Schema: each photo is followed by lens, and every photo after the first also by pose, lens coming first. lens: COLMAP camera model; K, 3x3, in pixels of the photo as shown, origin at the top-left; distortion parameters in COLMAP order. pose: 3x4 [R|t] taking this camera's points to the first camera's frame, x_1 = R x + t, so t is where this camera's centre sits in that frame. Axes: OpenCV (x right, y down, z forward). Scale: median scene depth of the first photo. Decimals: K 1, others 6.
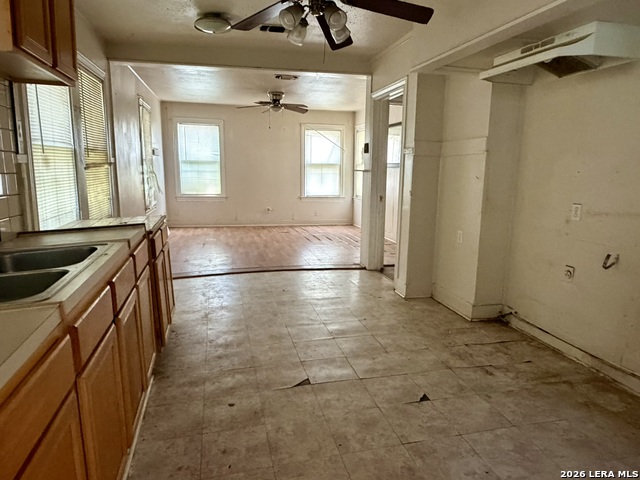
lens RADIAL K [[417.1, 0, 319.9], [0, 417.1, 239.0], [0, 0, 1]] dist [0.002127, 0.000500]
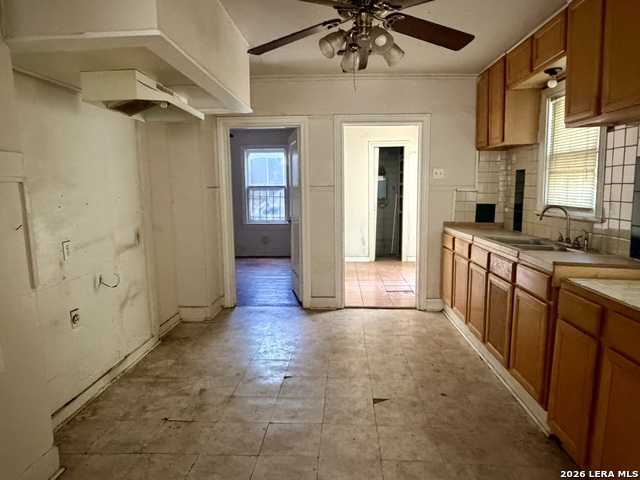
lens RADIAL K [[417.1, 0, 318.3], [0, 417.1, 240.0], [0, 0, 1]] dist [0.002127, 0.000500]
pose [[-0.953791, -0.033432, 0.298605, -0.223268], [0.057758, 0.954857, 0.291395, -0.417602], [-0.294867, 0.295177, -0.908804, 2.176202]]
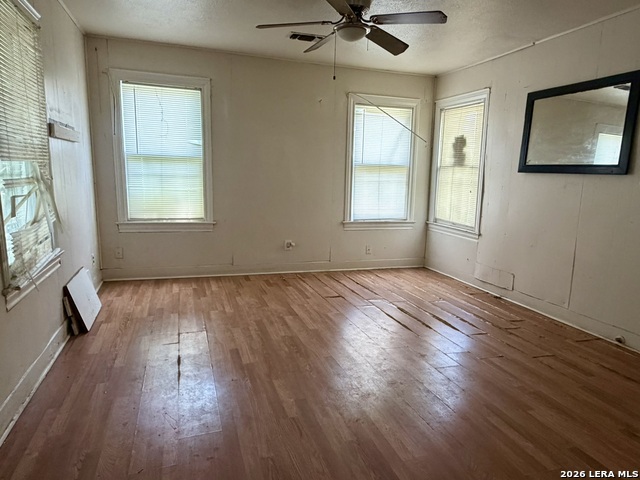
lens RADIAL K [[417.1, 0, 314.5], [0, 417.1, 238.1], [0, 0, 1]] dist [0.002127, 0.000500]
pose [[0.996378, -0.001090, 0.085032, -0.136082], [0.001423, 0.999992, -0.003851, -0.076805], [-0.085027, 0.003958, 0.996371, 0.433583]]
